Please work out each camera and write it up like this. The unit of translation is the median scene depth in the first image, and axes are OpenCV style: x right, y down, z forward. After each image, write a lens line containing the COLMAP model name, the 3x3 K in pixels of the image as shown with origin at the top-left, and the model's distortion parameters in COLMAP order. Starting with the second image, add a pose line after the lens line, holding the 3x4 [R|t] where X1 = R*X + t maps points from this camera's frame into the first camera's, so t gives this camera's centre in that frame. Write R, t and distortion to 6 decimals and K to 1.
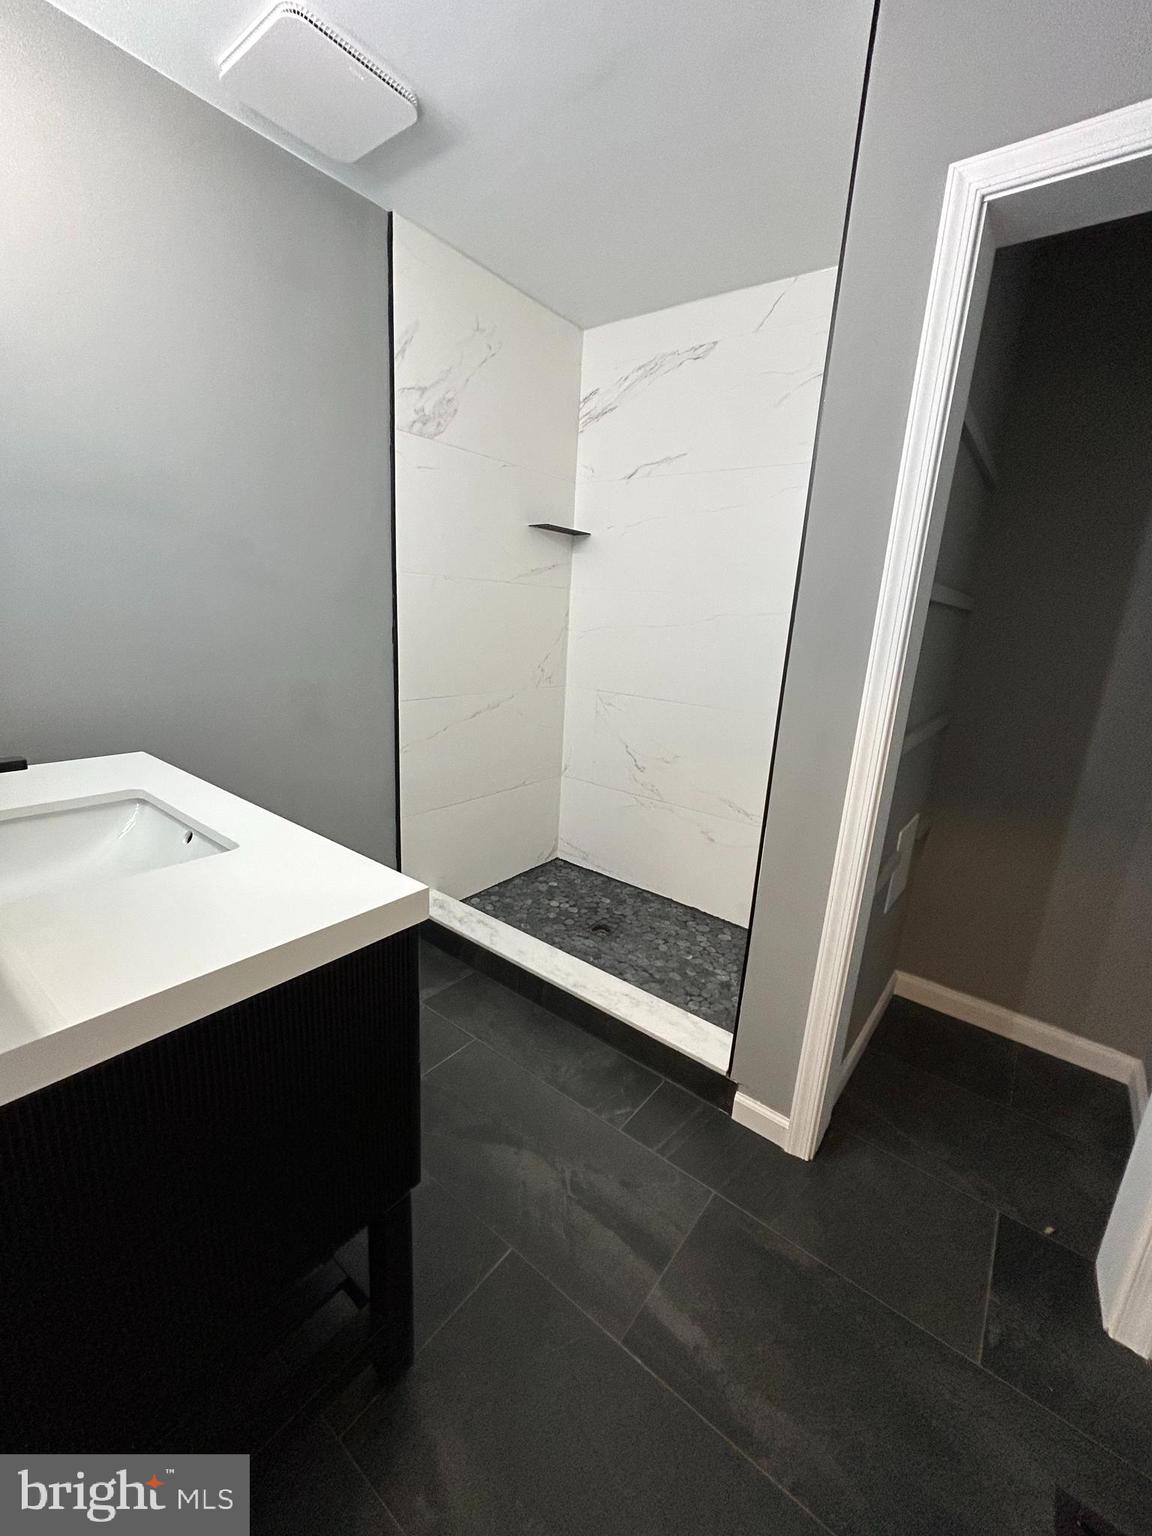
lens RADIAL K [[620.5, 0, 576.7], [0, 620.5, 769.0], [0, 0, 1]] dist [-0.014521, 0.000433]
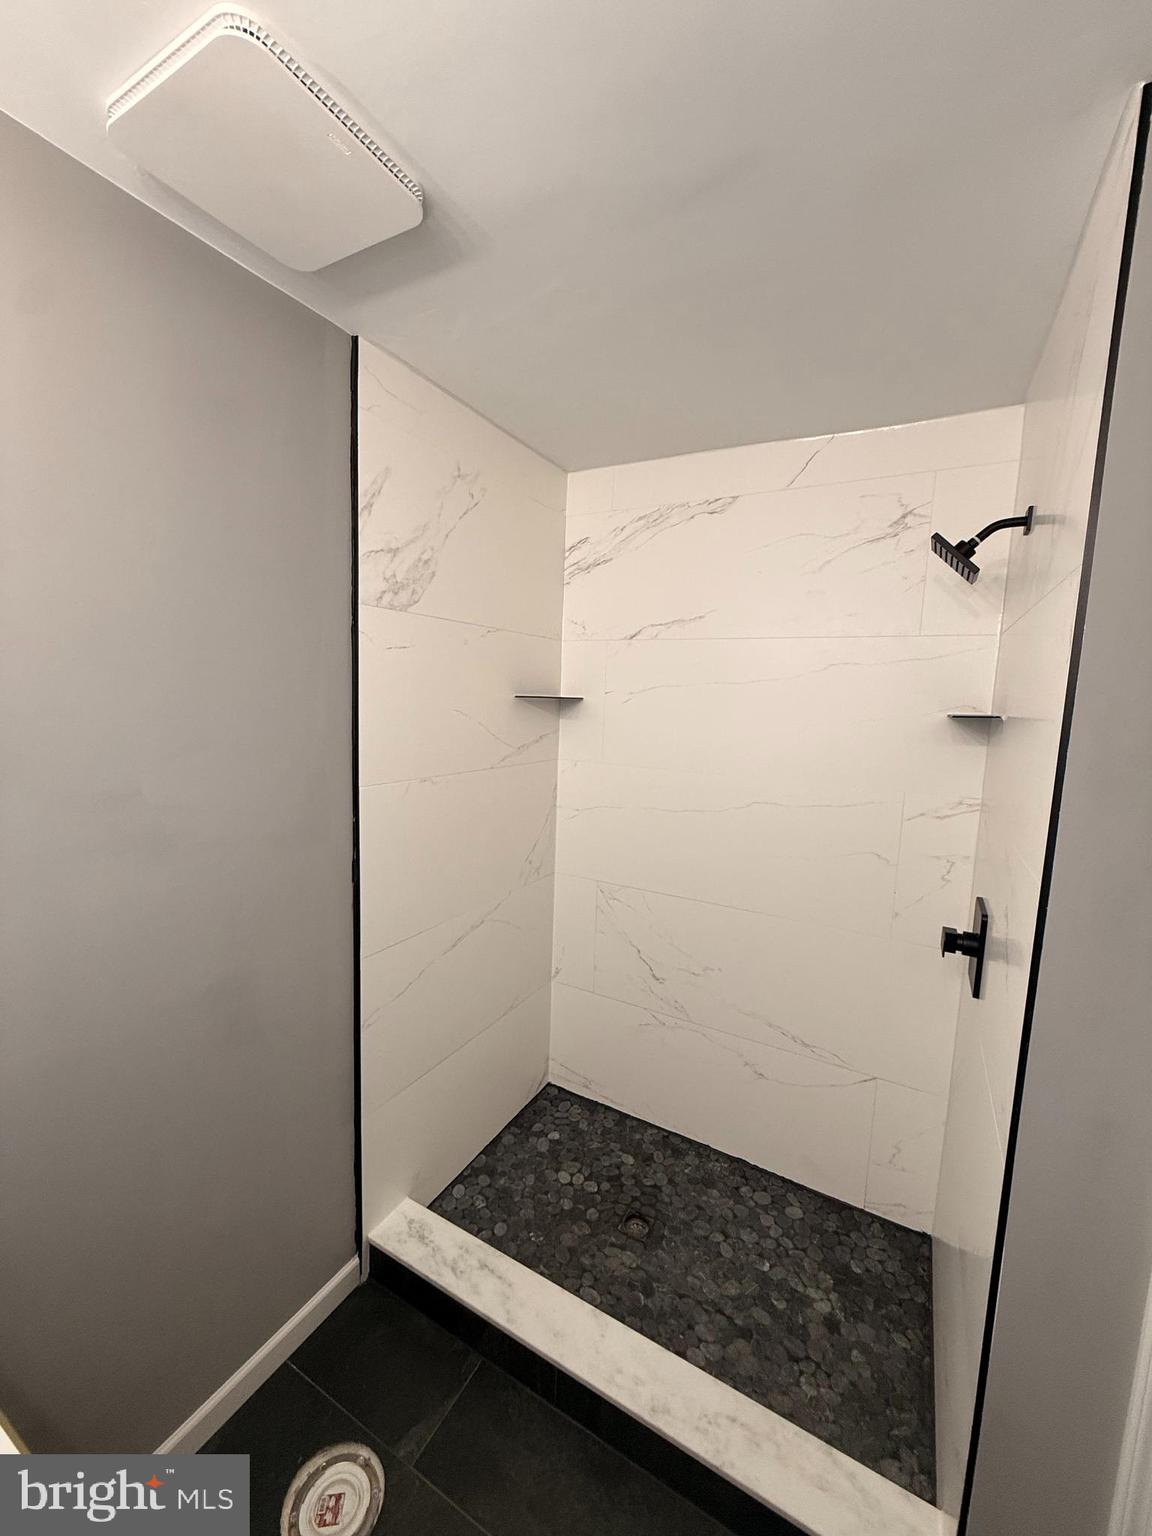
lens RADIAL K [[612.6, 0, 578.5], [0, 612.6, 765.1], [0, 0, 1]] dist [-0.006717, -0.000715]
pose [[0.988160, -0.037260, 0.148831, -0.122042], [0.056499, 0.990266, -0.127206, -0.204343], [-0.142642, 0.134109, 0.980647, 0.219550]]
